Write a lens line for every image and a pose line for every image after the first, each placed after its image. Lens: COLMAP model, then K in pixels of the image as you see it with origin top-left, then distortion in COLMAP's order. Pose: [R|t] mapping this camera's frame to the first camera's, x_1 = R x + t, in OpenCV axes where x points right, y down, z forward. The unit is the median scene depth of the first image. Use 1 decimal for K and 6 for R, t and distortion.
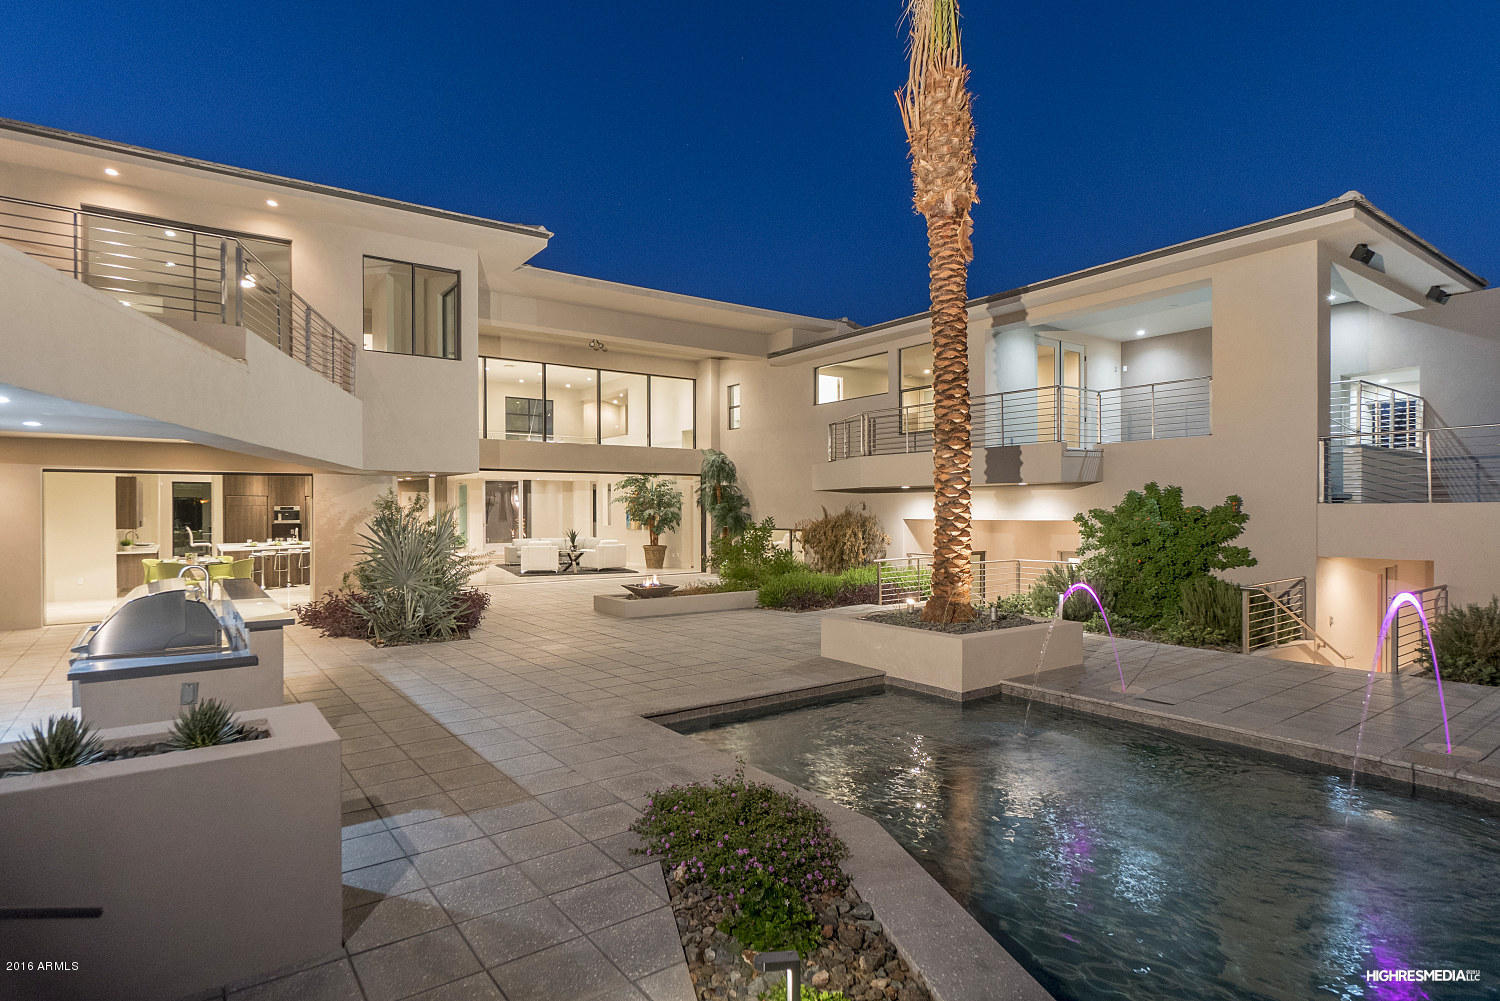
lens RADIAL K [[800.0, 0, 748.5], [0, 800.0, 505.6], [0, 0, 1]] dist [0.004860, 0.000473]
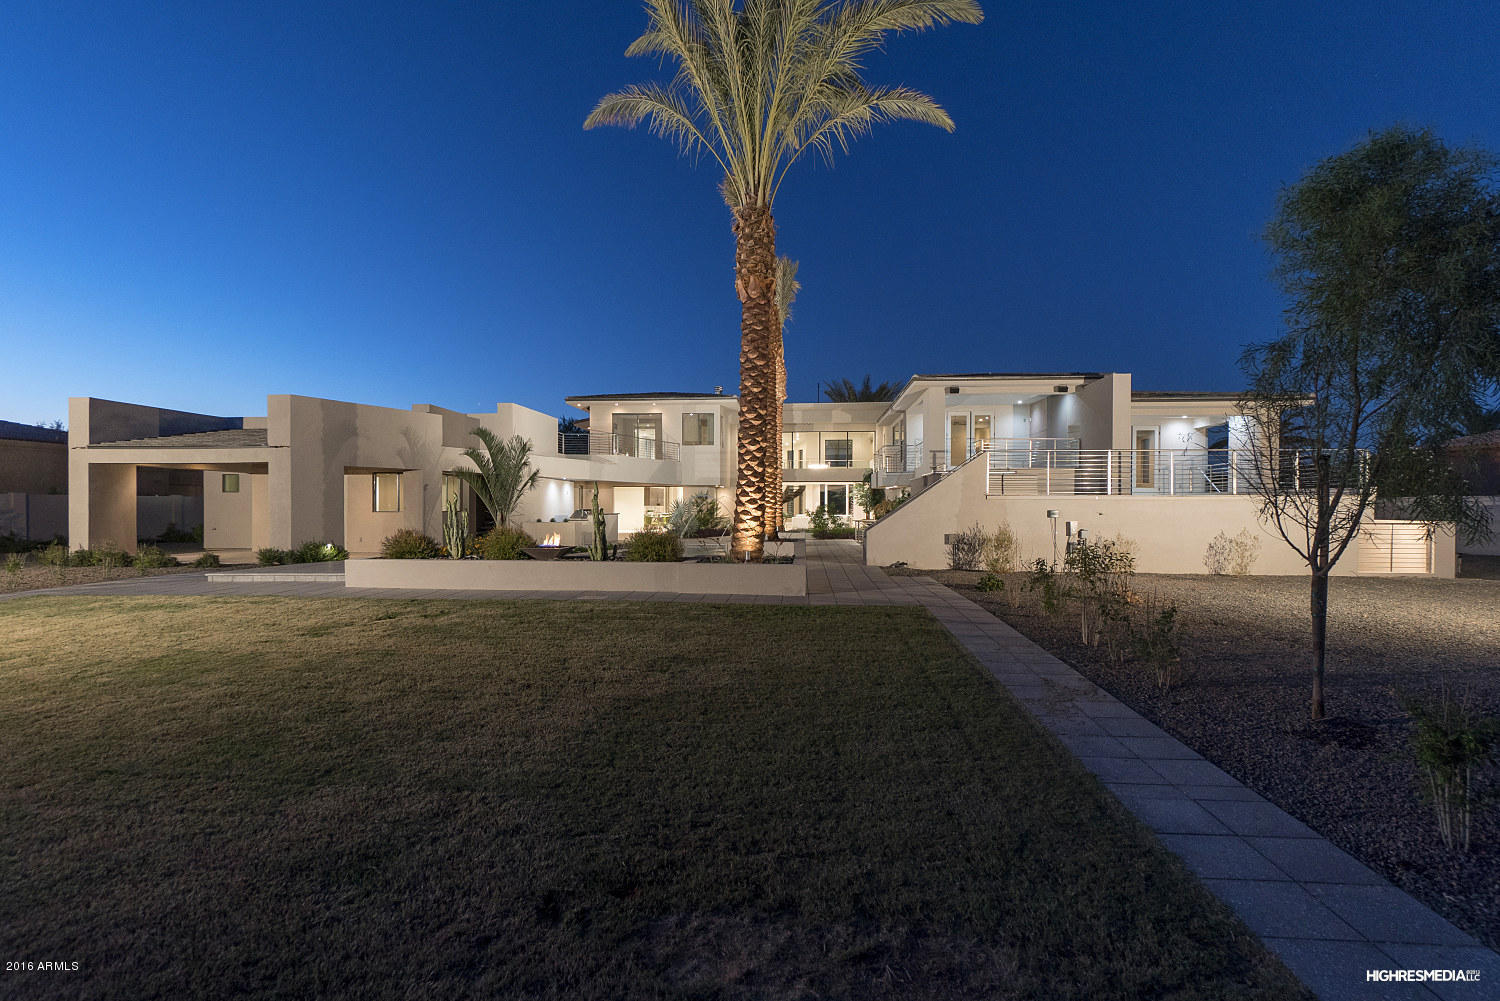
lens RADIAL K [[793.4, 0, 755.5], [0, 793.4, 503.3], [0, 0, 1]] dist [-0.003558, -0.000804]
pose [[0.740450, 0.006270, -0.672082, 1.835272], [-0.006920, 0.999975, 0.001706, 0.022844], [0.672075, 0.003388, 0.740475, -1.095546]]
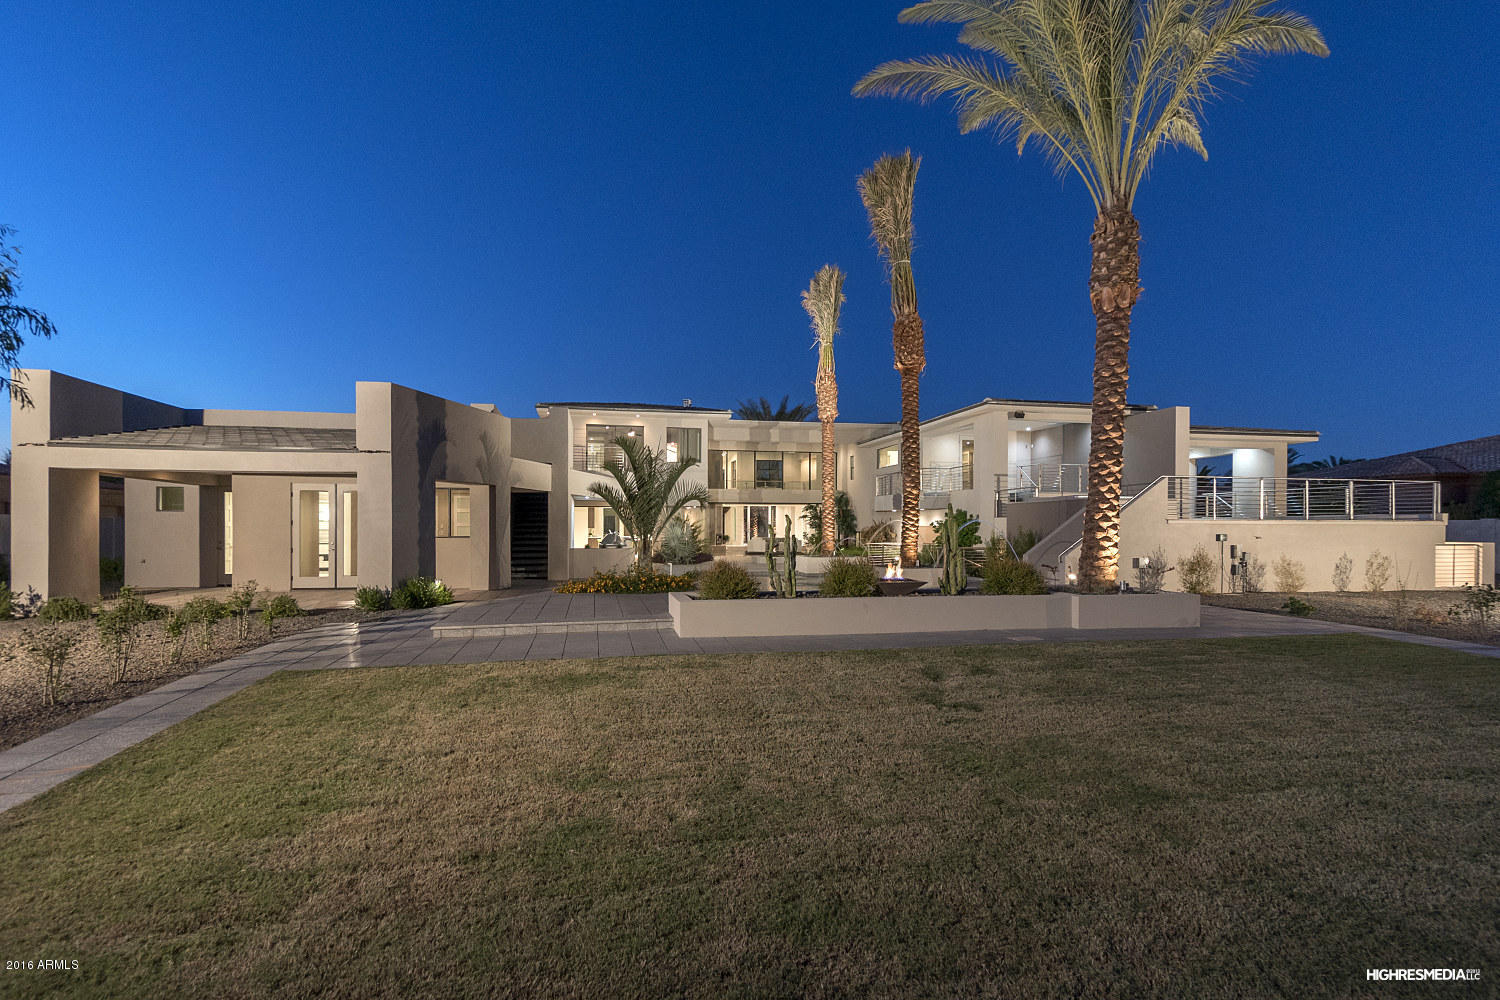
lens RADIAL K [[793.1, 0, 760.8], [0, 793.1, 528.7], [0, 0, 1]] dist [-0.005438, -0.001290]
pose [[0.912530, 0.010253, -0.408881, 0.992855], [-0.008639, 0.999946, 0.005794, 0.022513], [0.408918, -0.001754, 0.912569, -1.445325]]
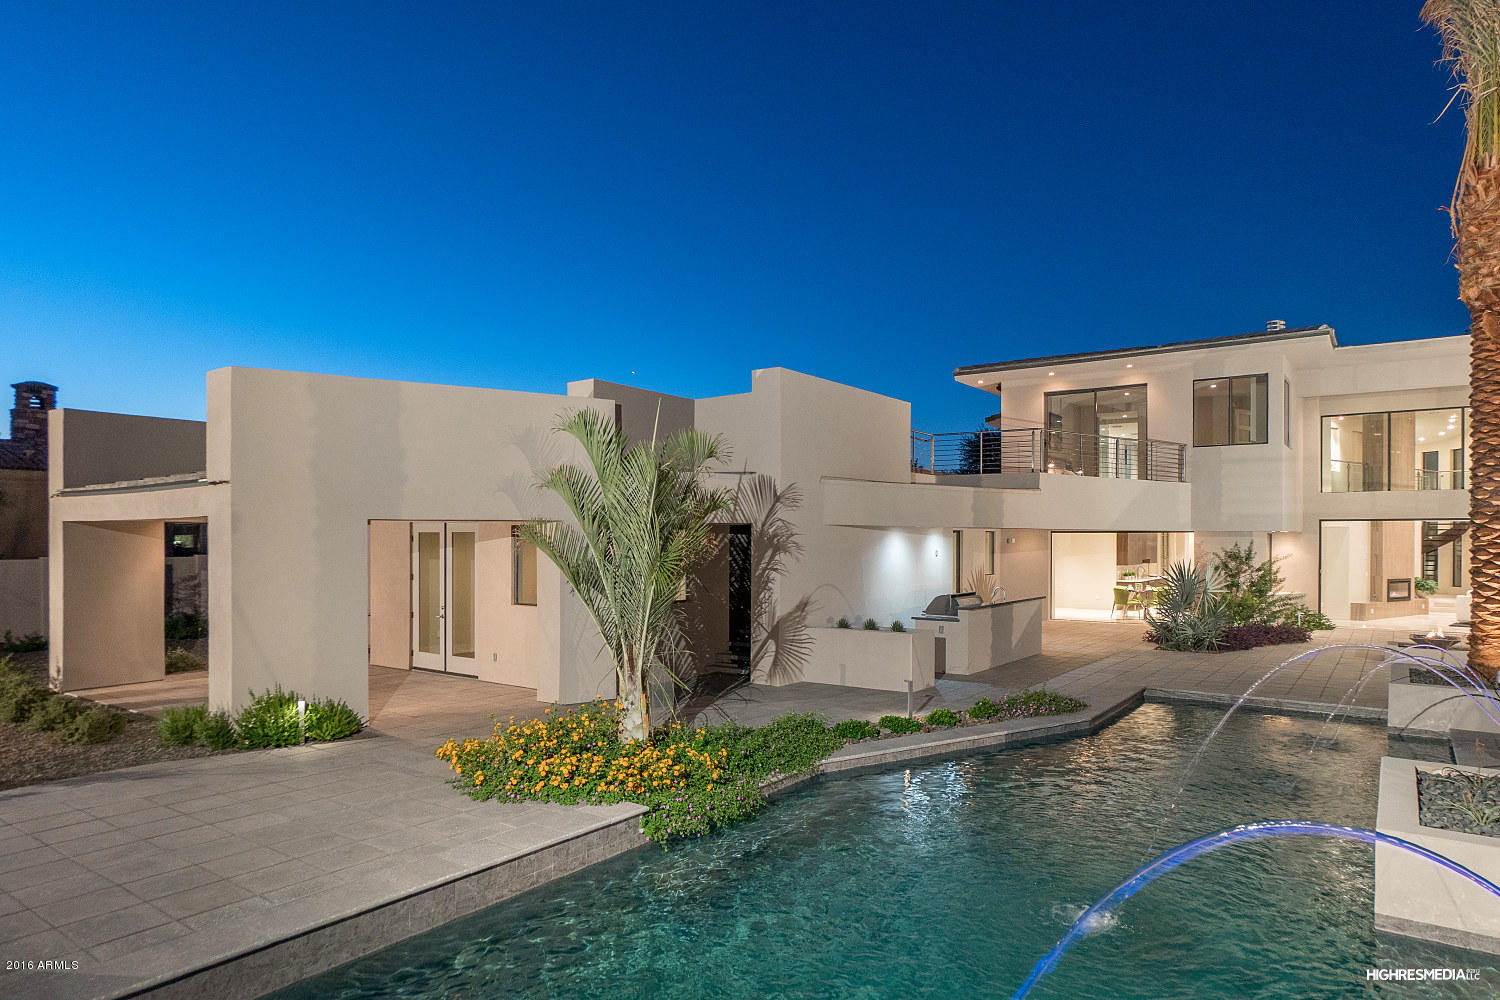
lens RADIAL K [[925.9, 0, 735.9], [0, 925.9, 543.0], [0, 0, 1]] dist [-0.030168, -0.000411]
pose [[0.274279, 0.014184, -0.961546, 0.912150], [-0.002959, 0.999899, 0.013906, -0.045088], [0.961646, -0.000968, 0.274293, -0.245434]]
